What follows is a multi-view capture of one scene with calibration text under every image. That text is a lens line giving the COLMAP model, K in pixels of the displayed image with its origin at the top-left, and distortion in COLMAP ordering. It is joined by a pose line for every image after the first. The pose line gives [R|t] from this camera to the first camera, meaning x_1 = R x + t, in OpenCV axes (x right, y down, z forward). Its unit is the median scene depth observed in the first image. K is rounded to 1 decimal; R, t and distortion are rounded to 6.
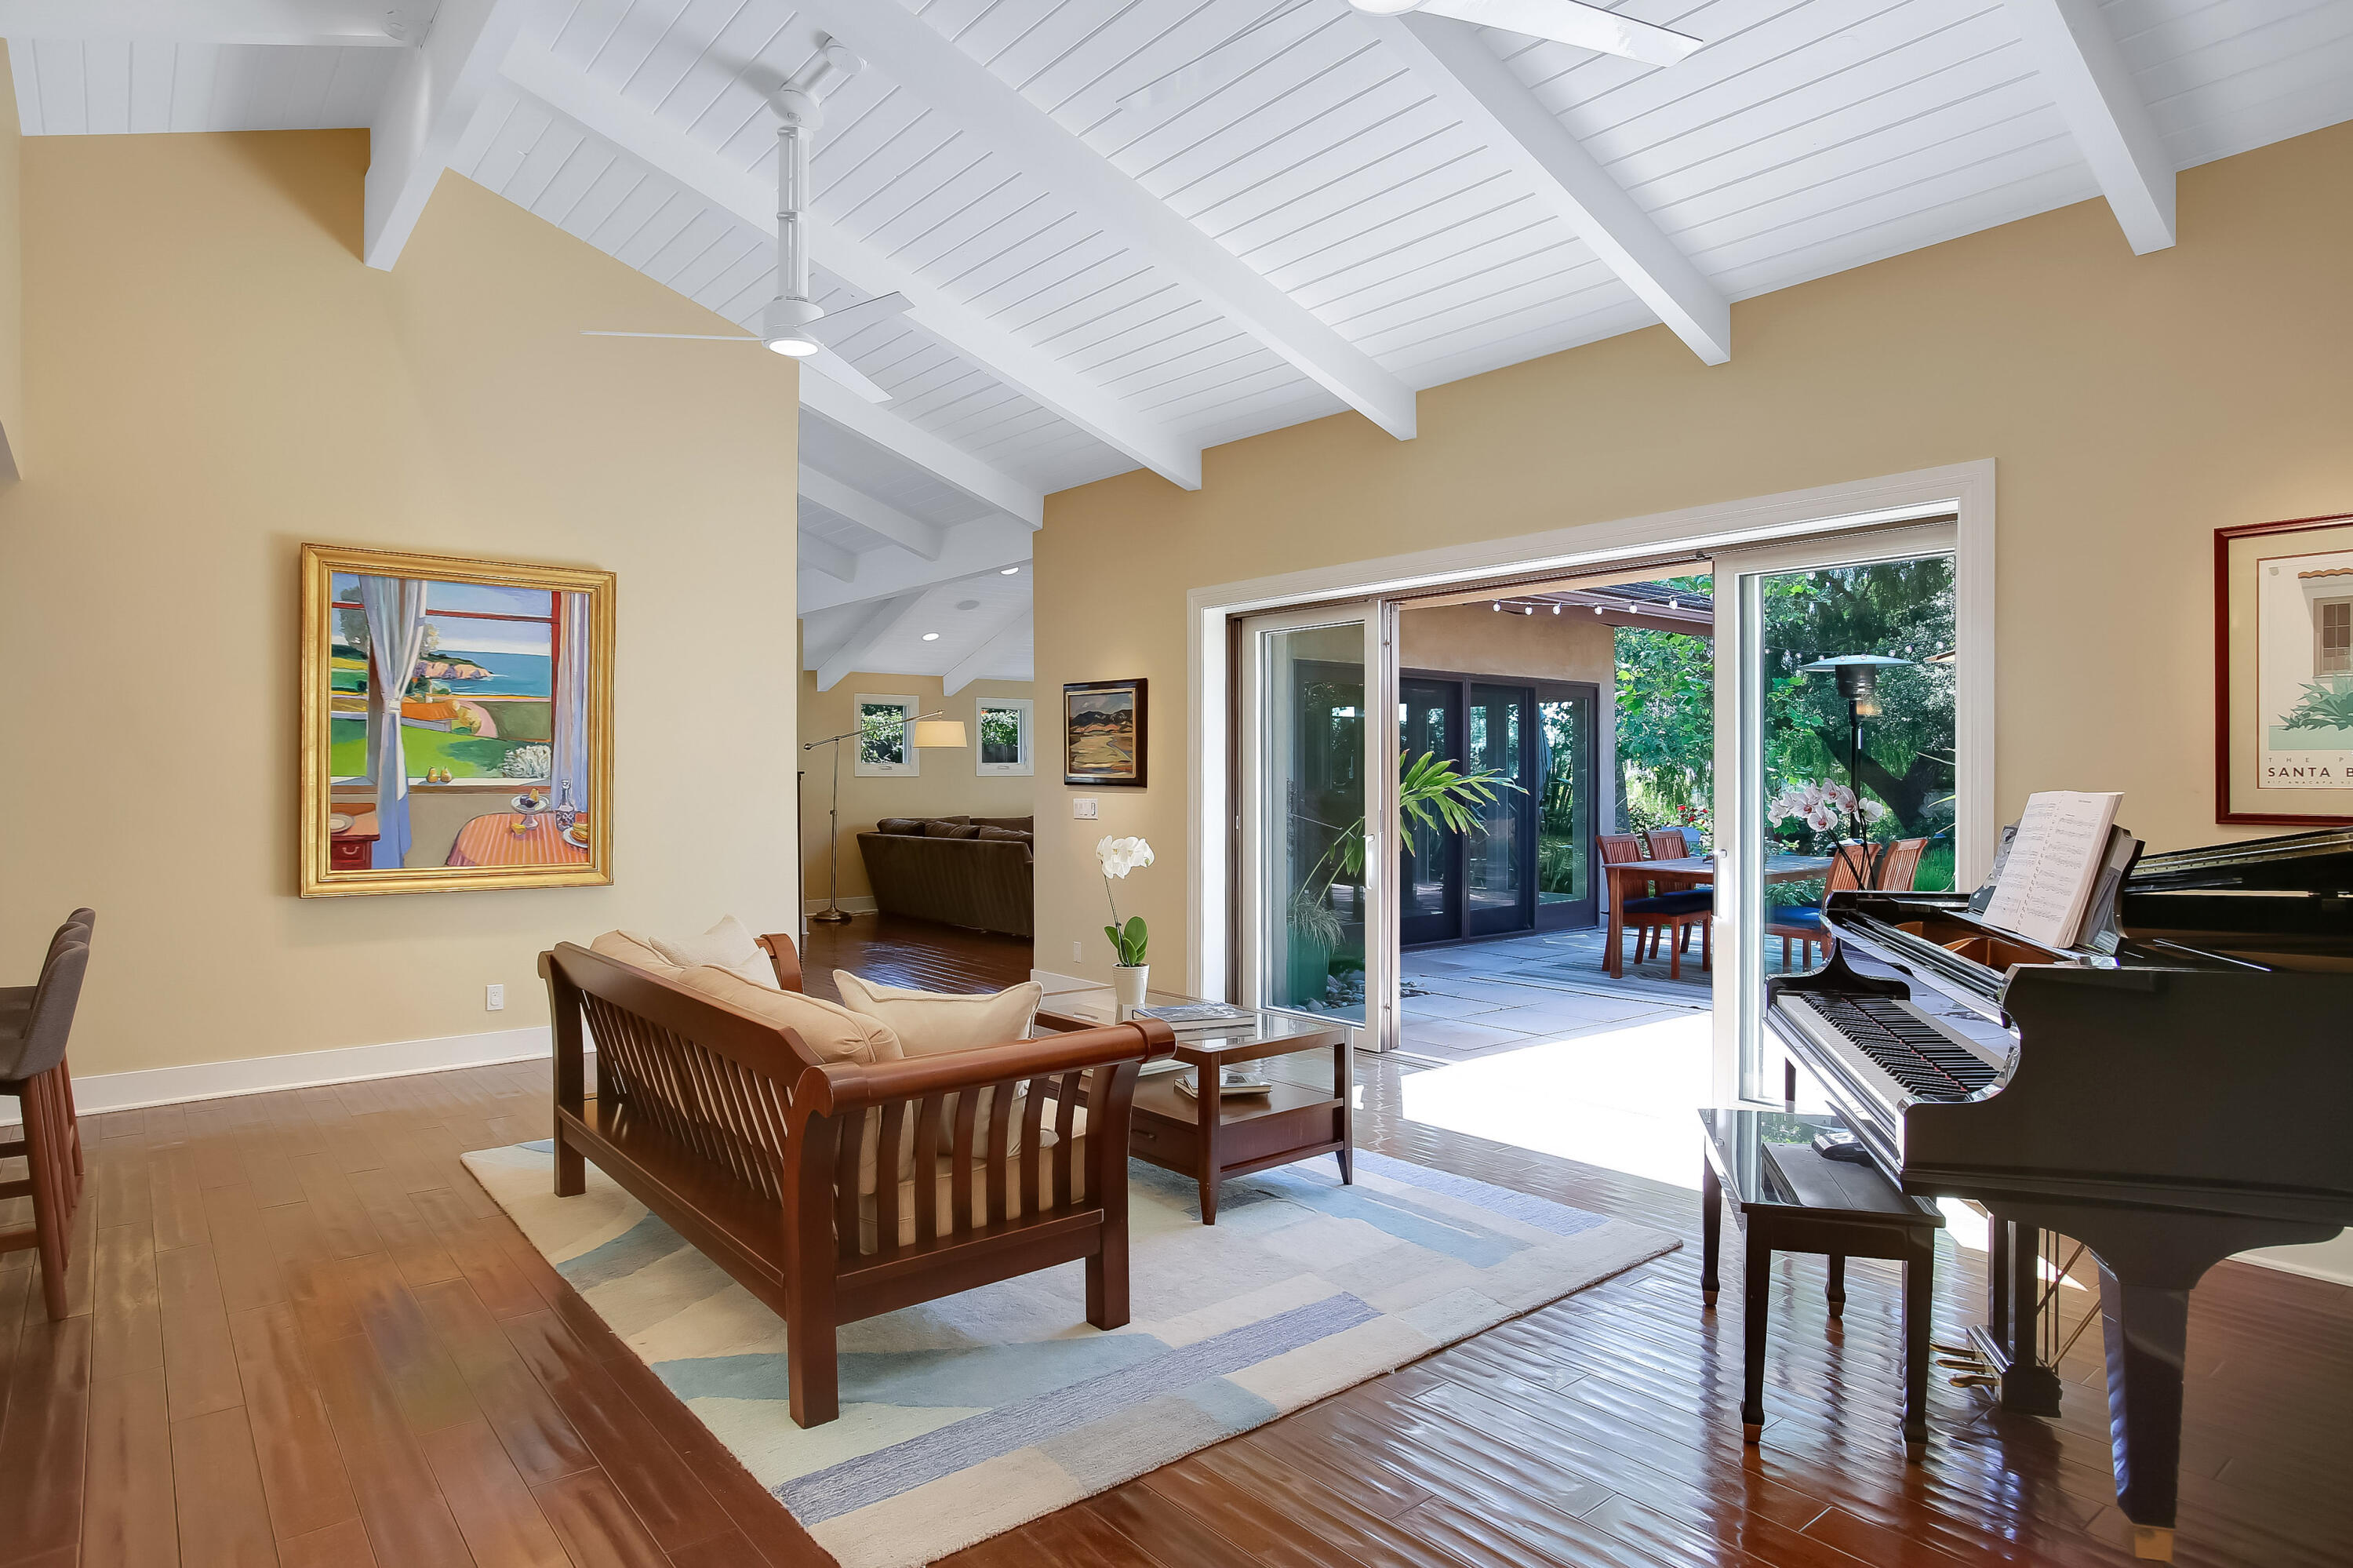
lens RADIAL K [[1336.5, 0, 1161.2], [0, 1336.5, 780.6], [0, 0, 1]] dist [-0.041168, 0.000372]
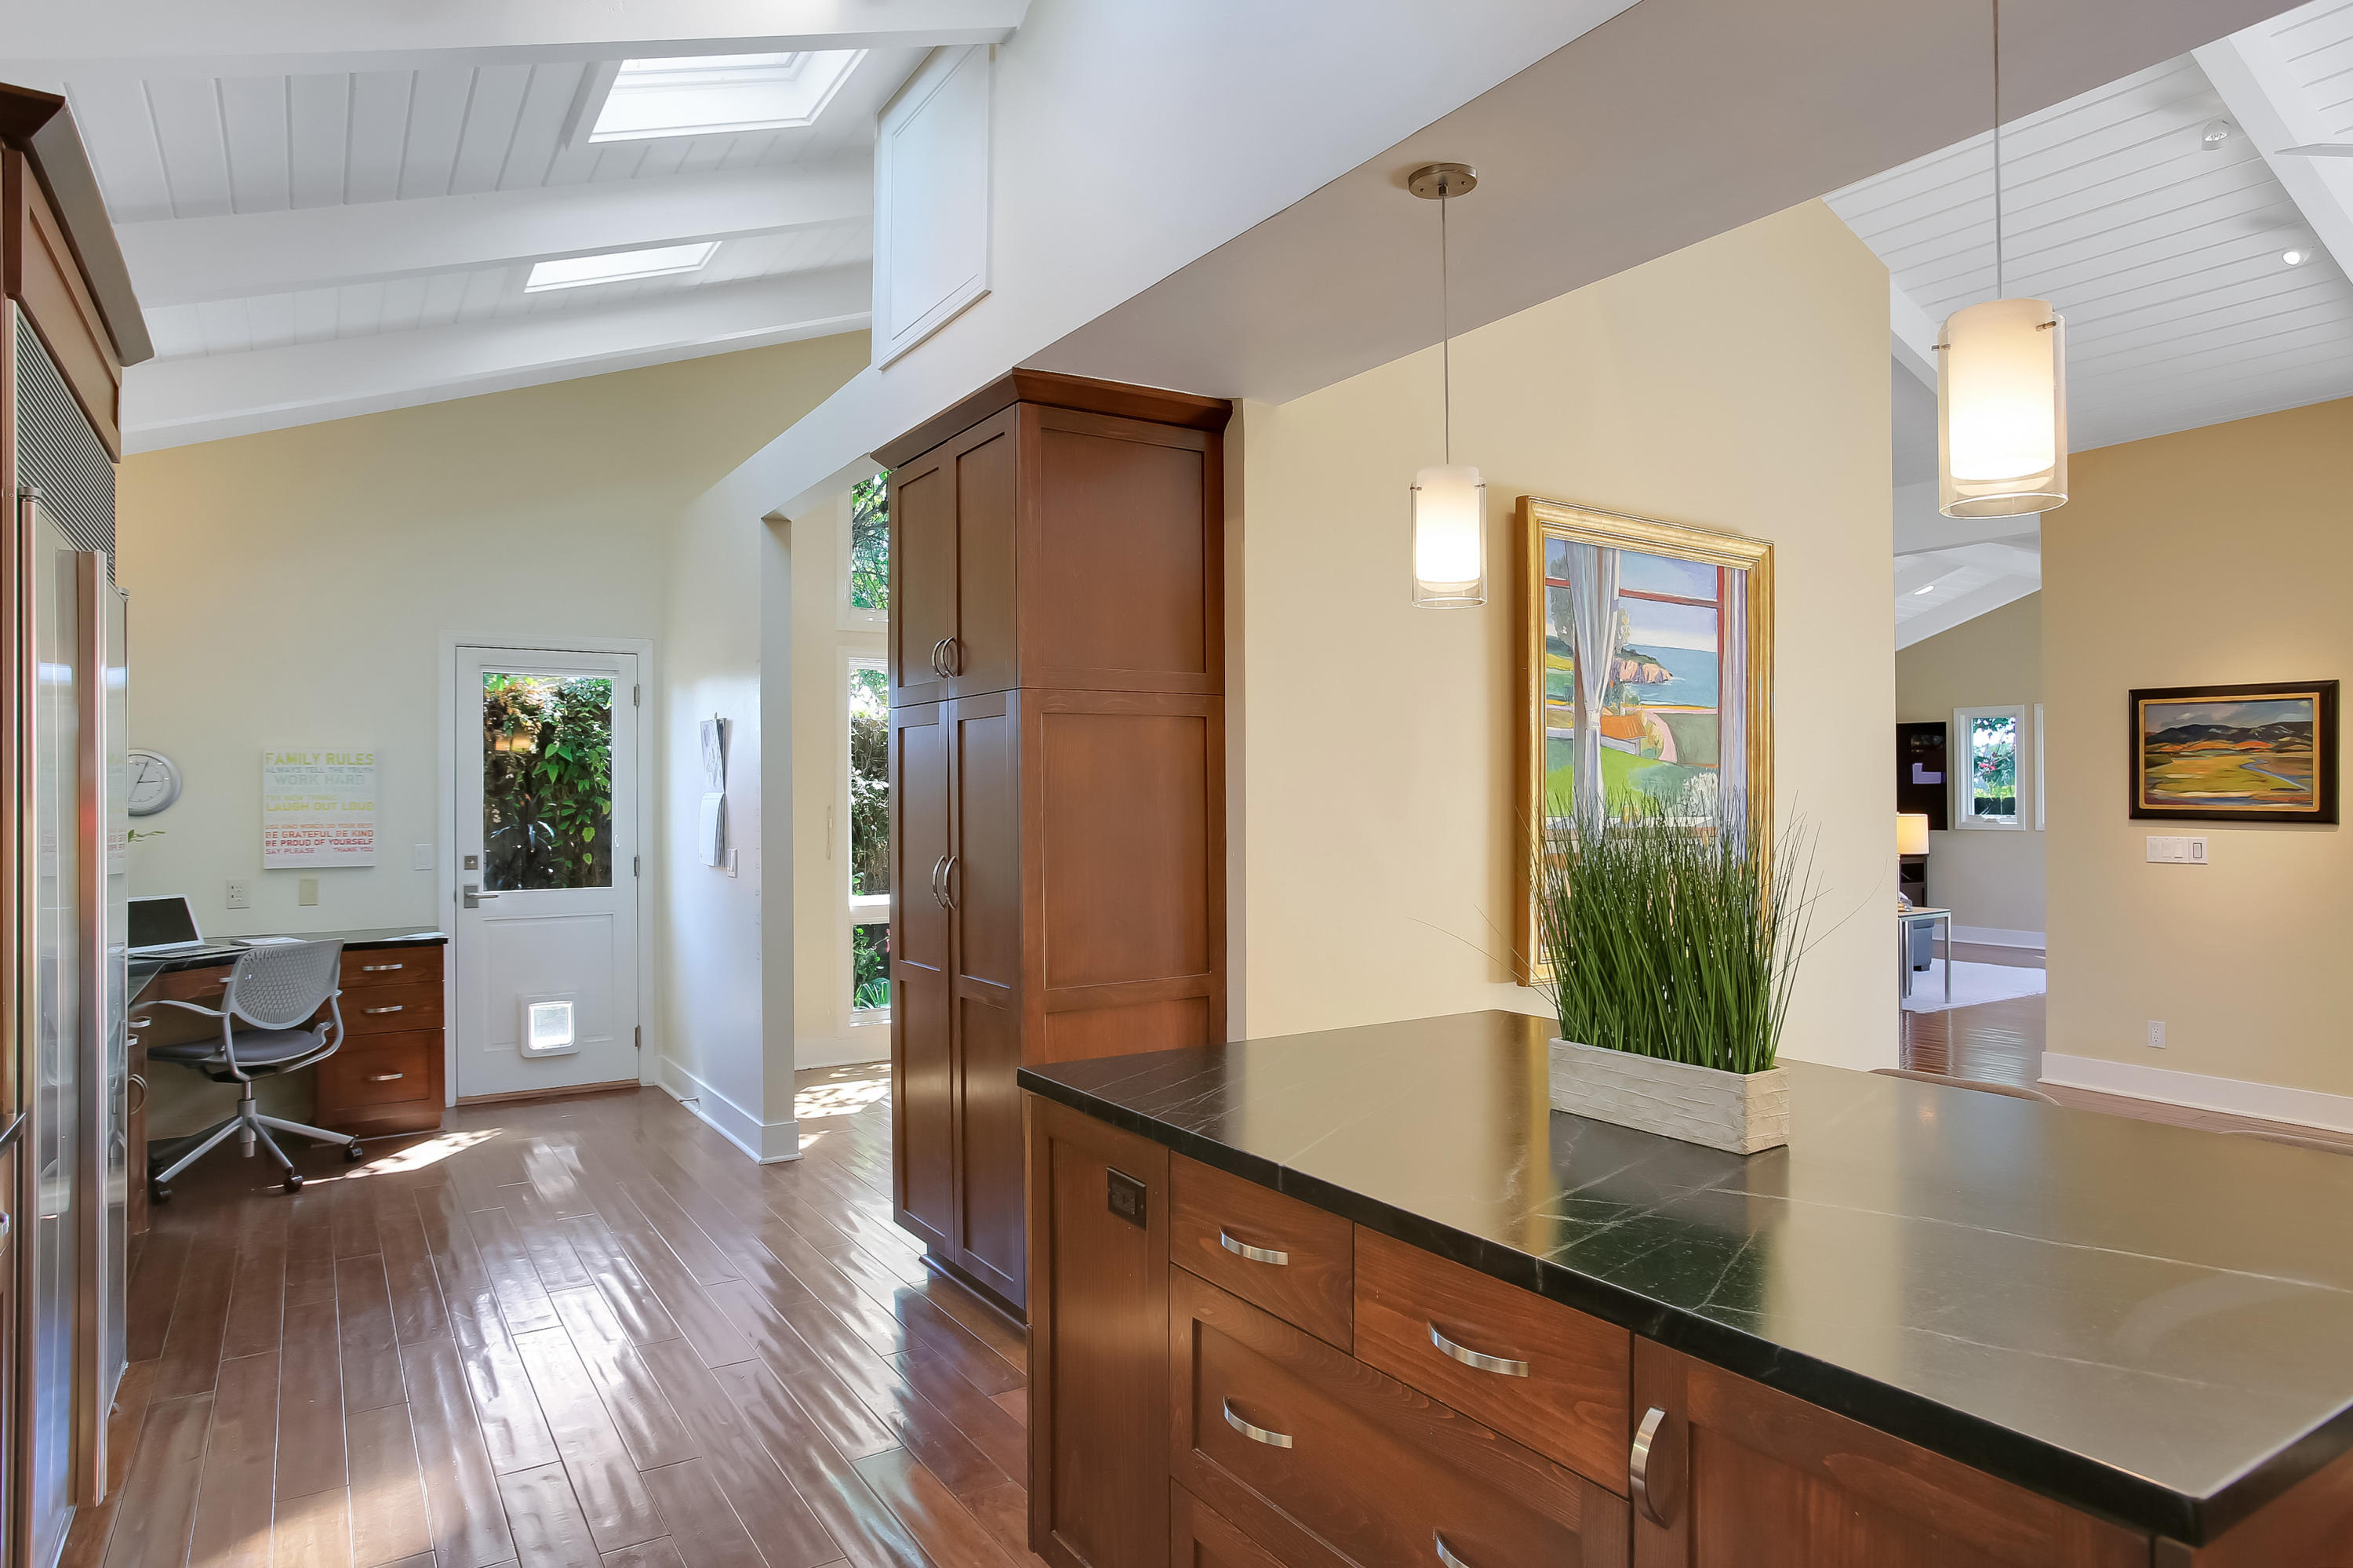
lens RADIAL K [[1393.5, 0, 1175.7], [0, 1393.5, 779.1], [0, 0, 1]] dist [-0.049183, 0.000731]
pose [[0.994166, -0.002718, -0.107823, -0.708754], [0.001174, 0.999896, -0.014381, -0.012429], [0.107851, 0.014170, 0.994066, 0.202667]]
